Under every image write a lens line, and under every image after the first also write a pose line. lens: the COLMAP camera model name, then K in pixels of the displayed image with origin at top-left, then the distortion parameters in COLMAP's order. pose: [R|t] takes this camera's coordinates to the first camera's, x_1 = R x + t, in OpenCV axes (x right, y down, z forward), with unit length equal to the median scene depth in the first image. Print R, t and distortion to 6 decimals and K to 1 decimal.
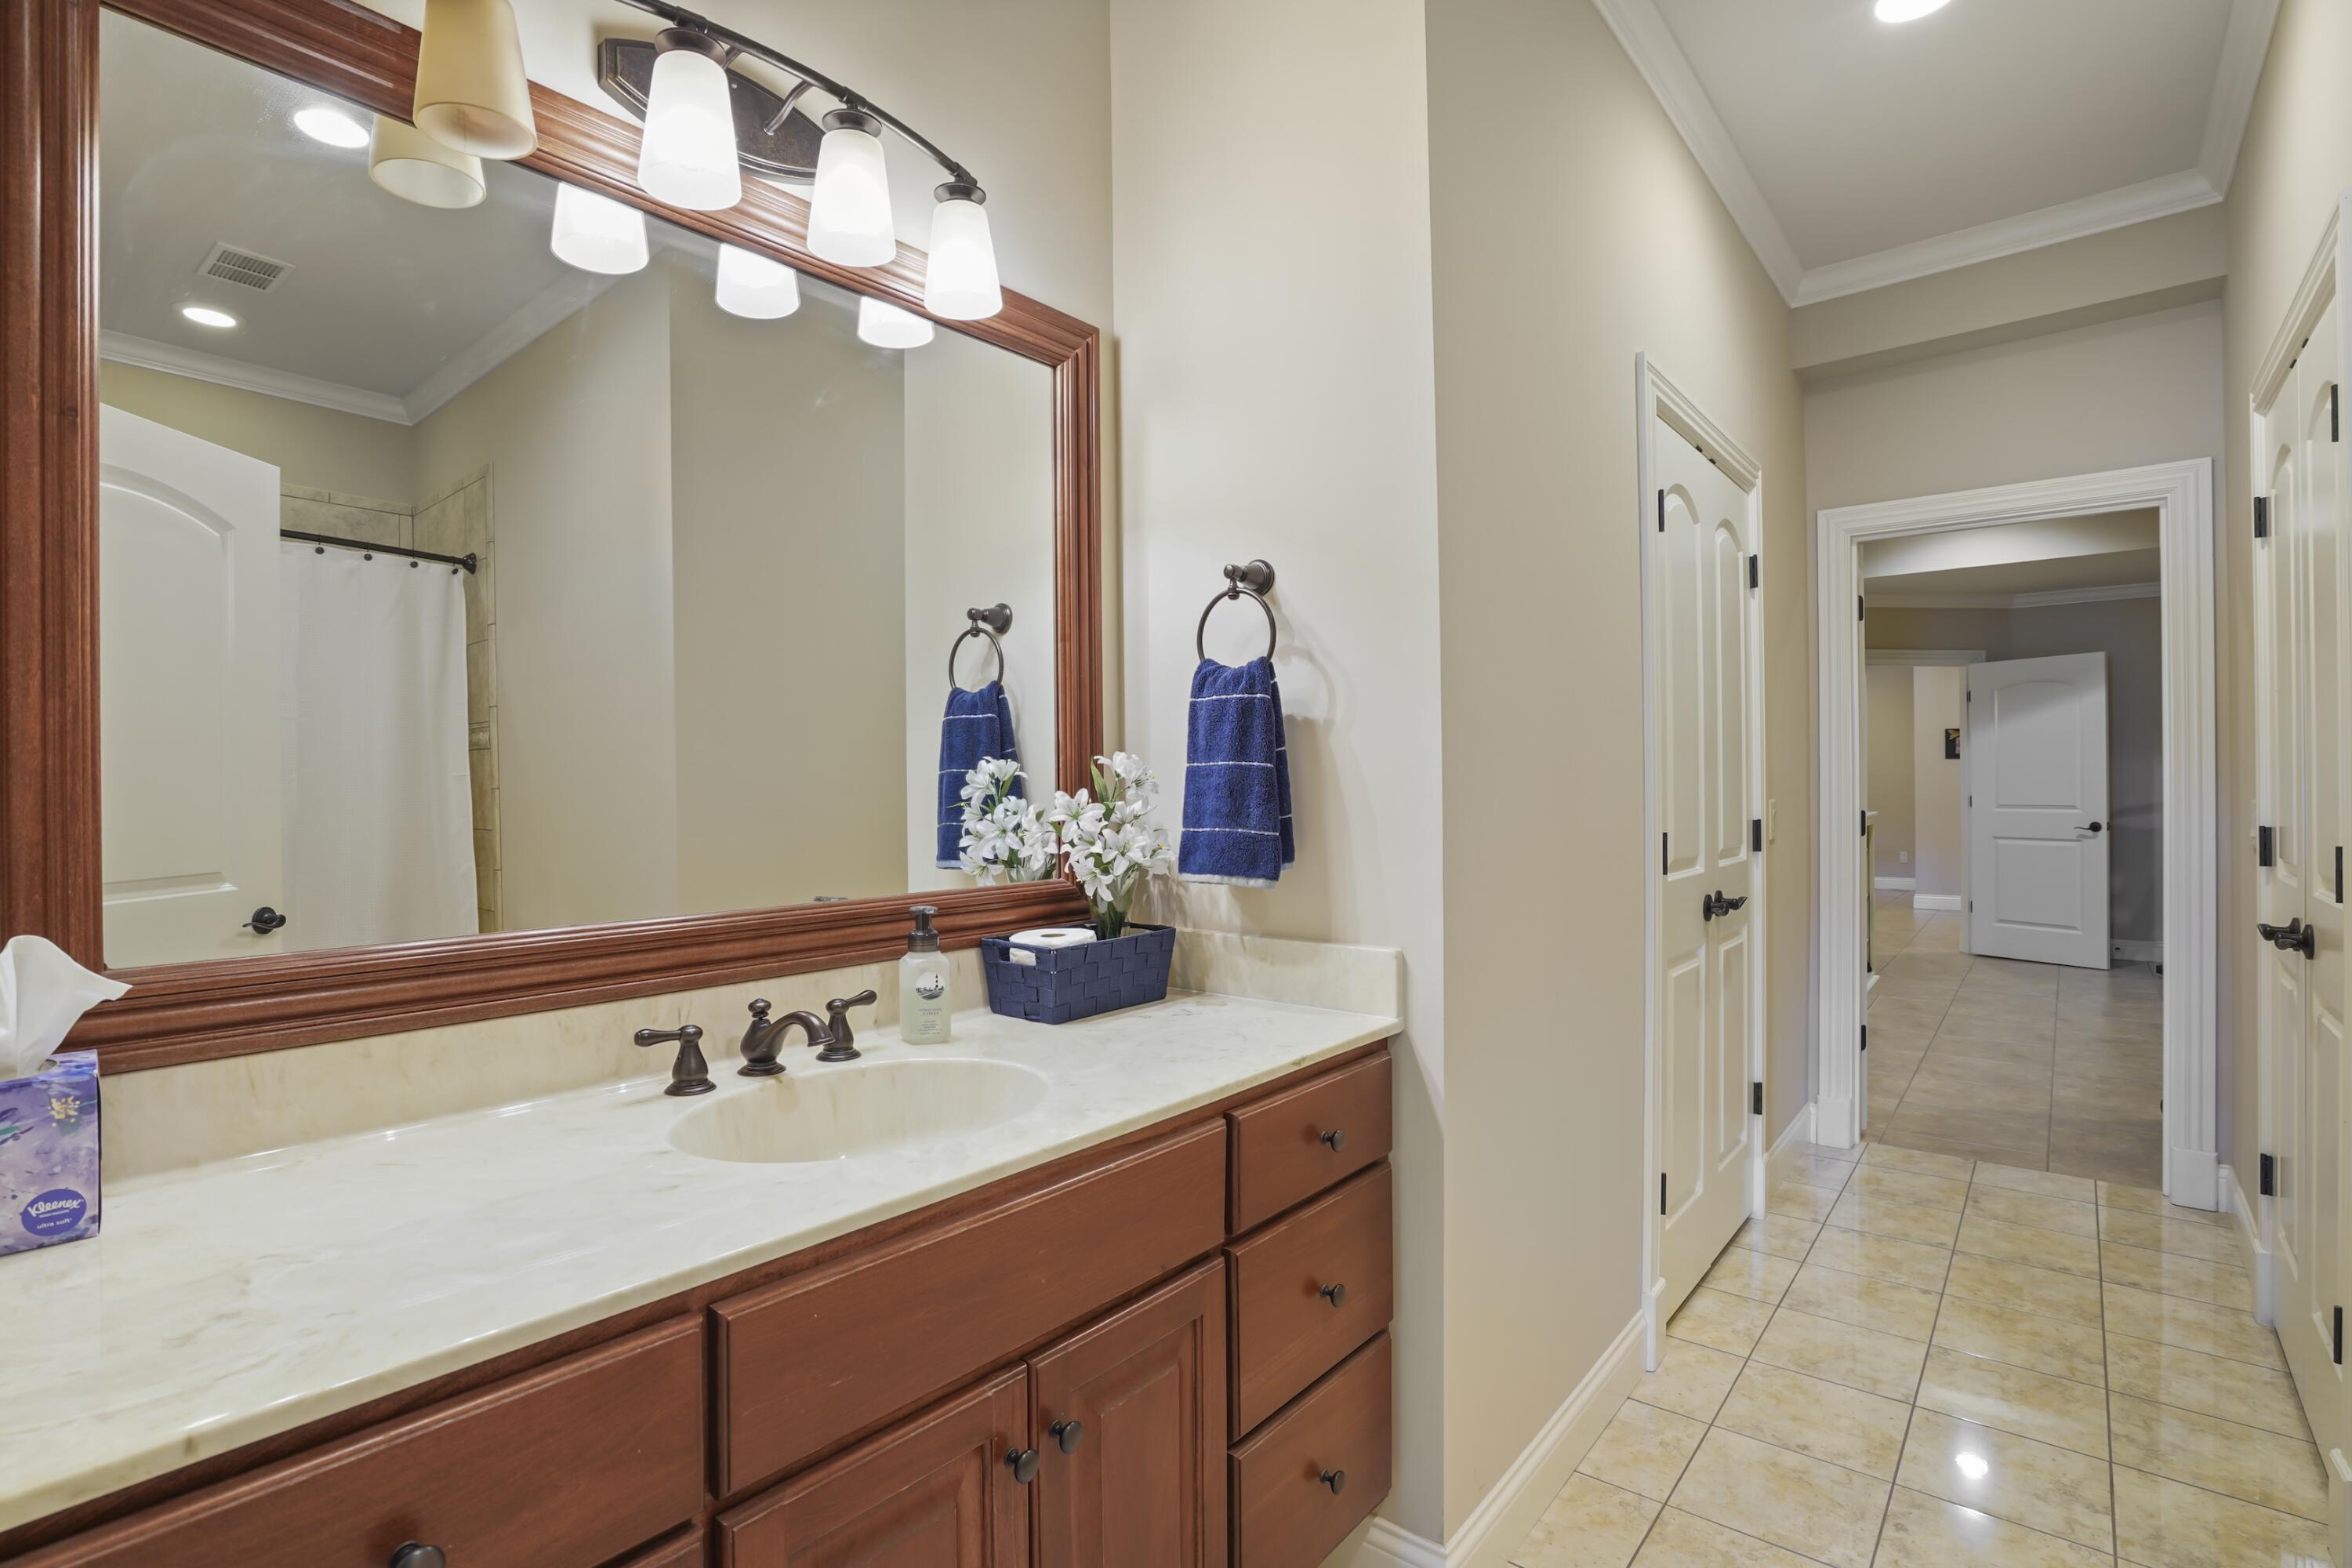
lens RADIAL K [[1110.6, 0, 1190.9], [0, 1110.6, 790.9], [0, 0, 1]] dist [-0.055774, 0.019693]
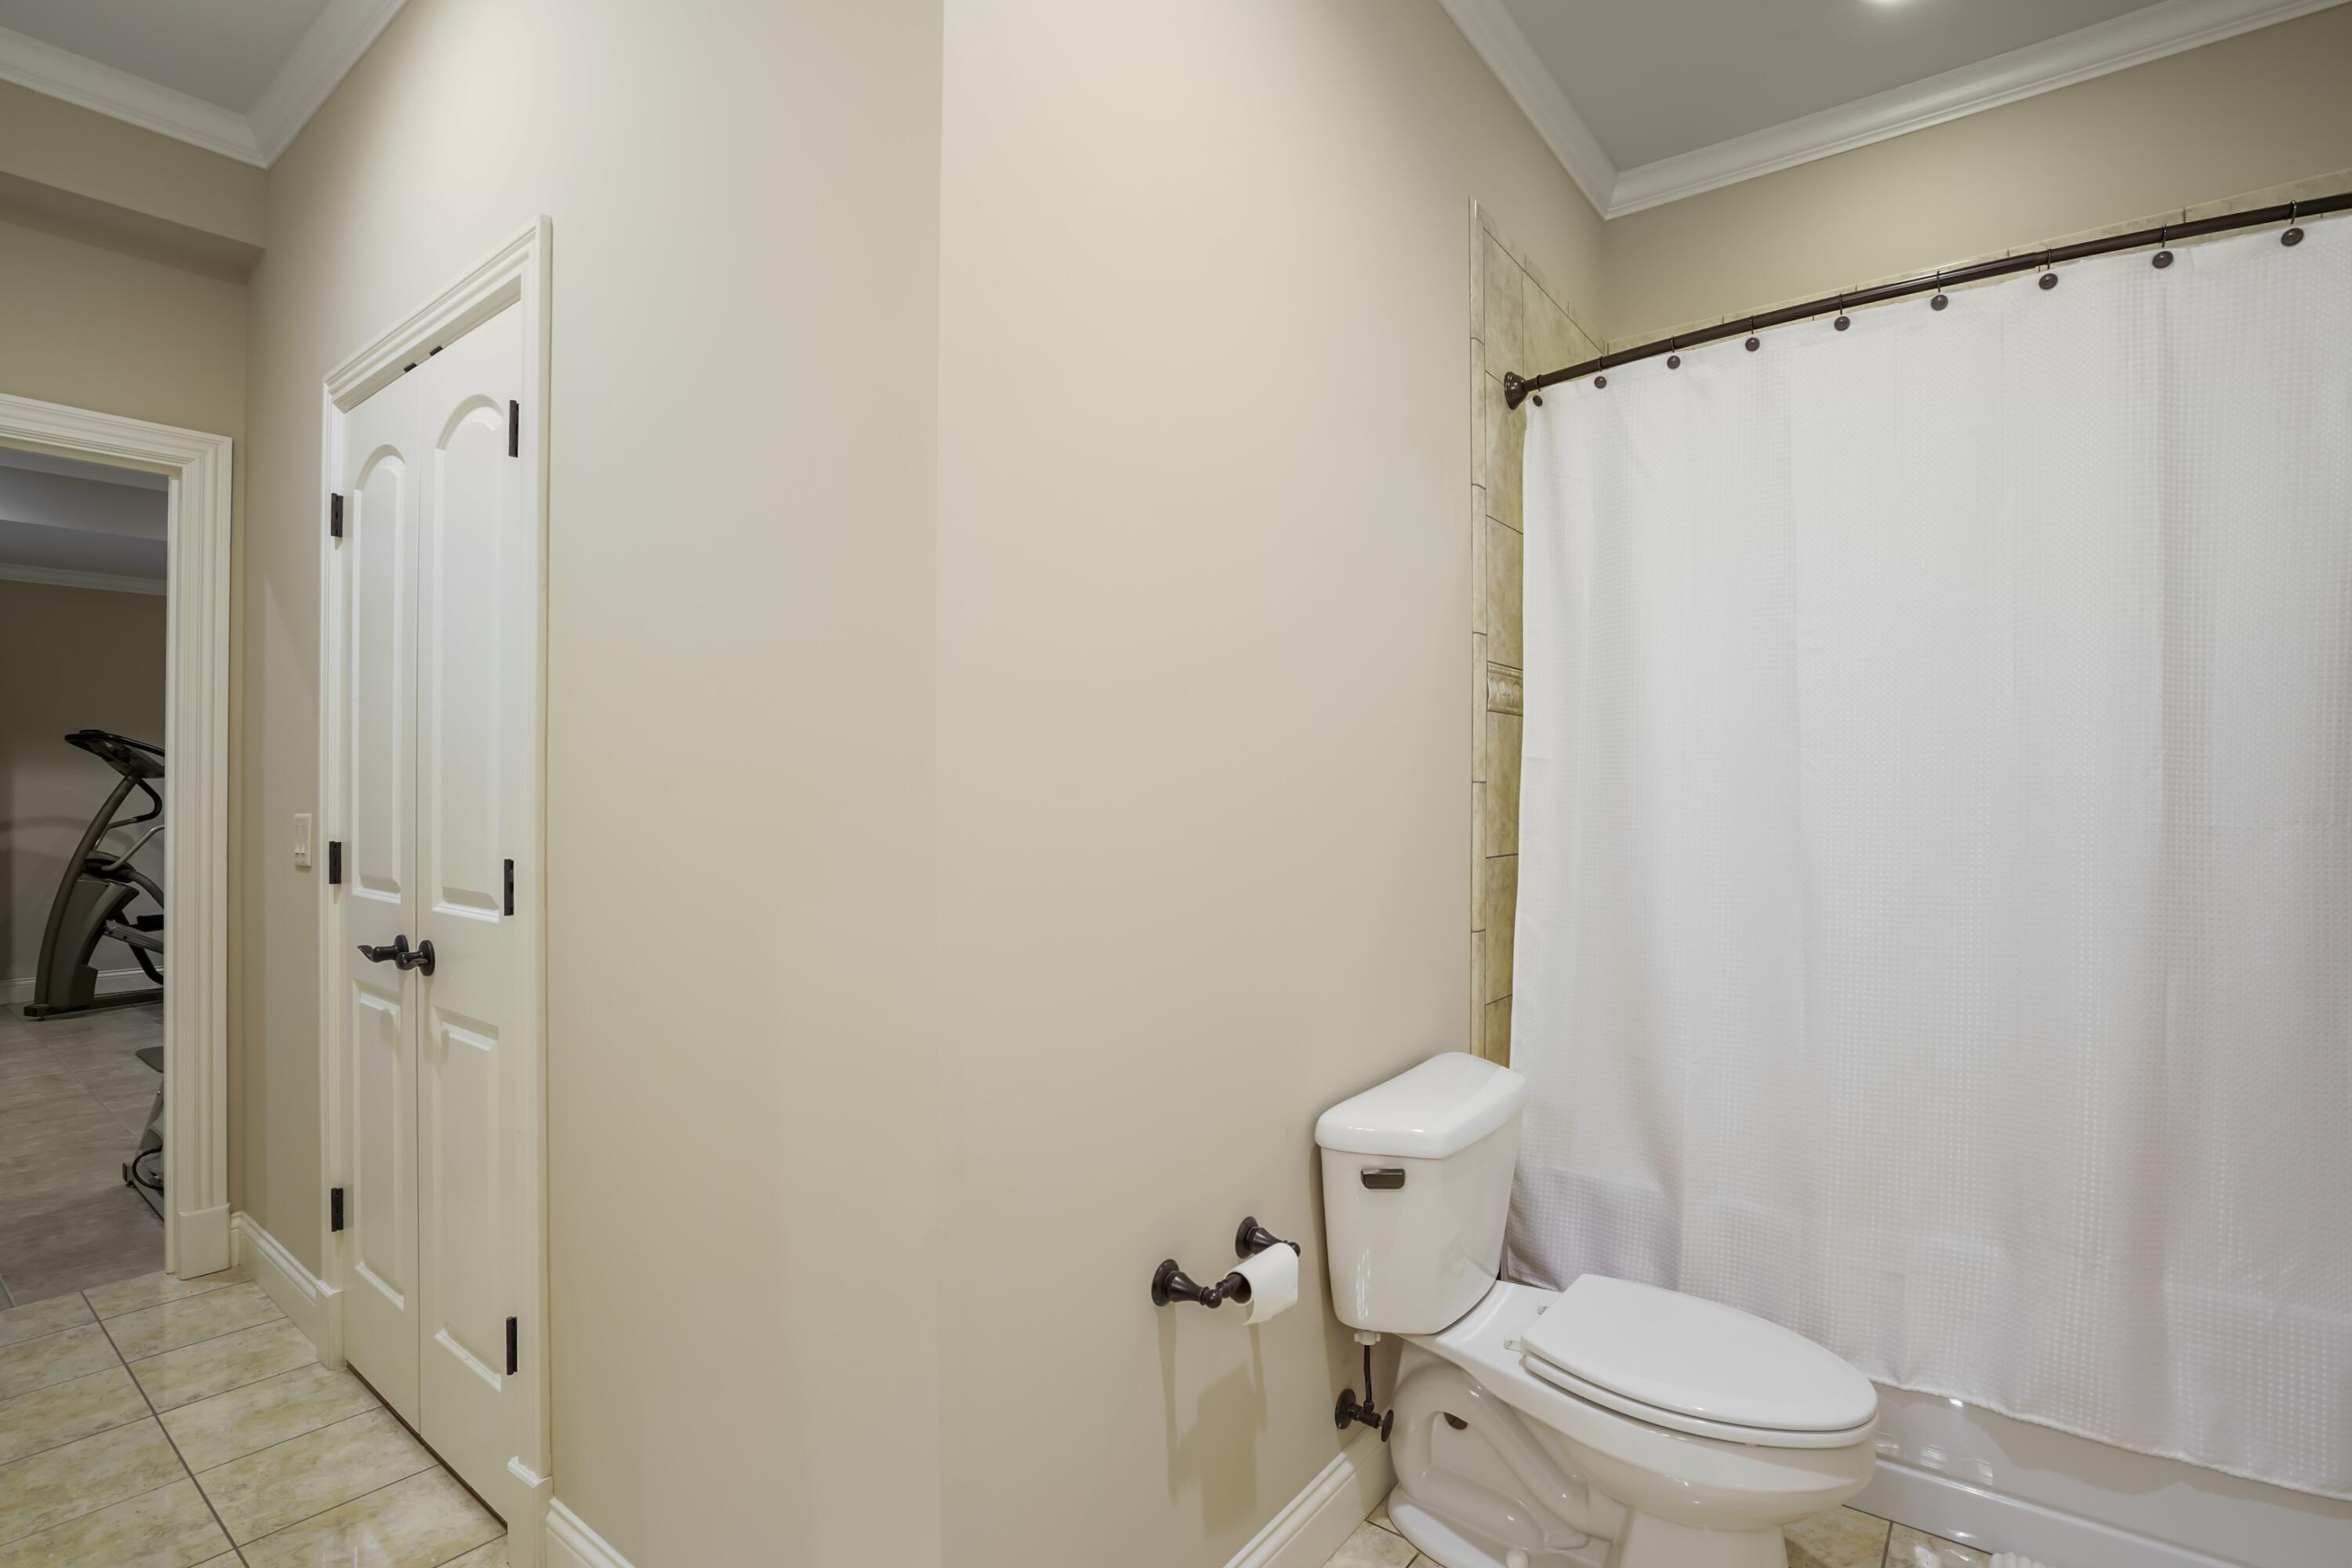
lens RADIAL K [[1110.6, 0, 1149.9], [0, 1110.6, 788.9], [0, 0, 1]] dist [-0.055774, 0.019693]
pose [[-0.025520, 0.012969, 0.999590, 0.029461], [0.002990, 0.999912, -0.012896, 0.000798], [-0.999670, 0.002660, -0.025557, 0.336403]]
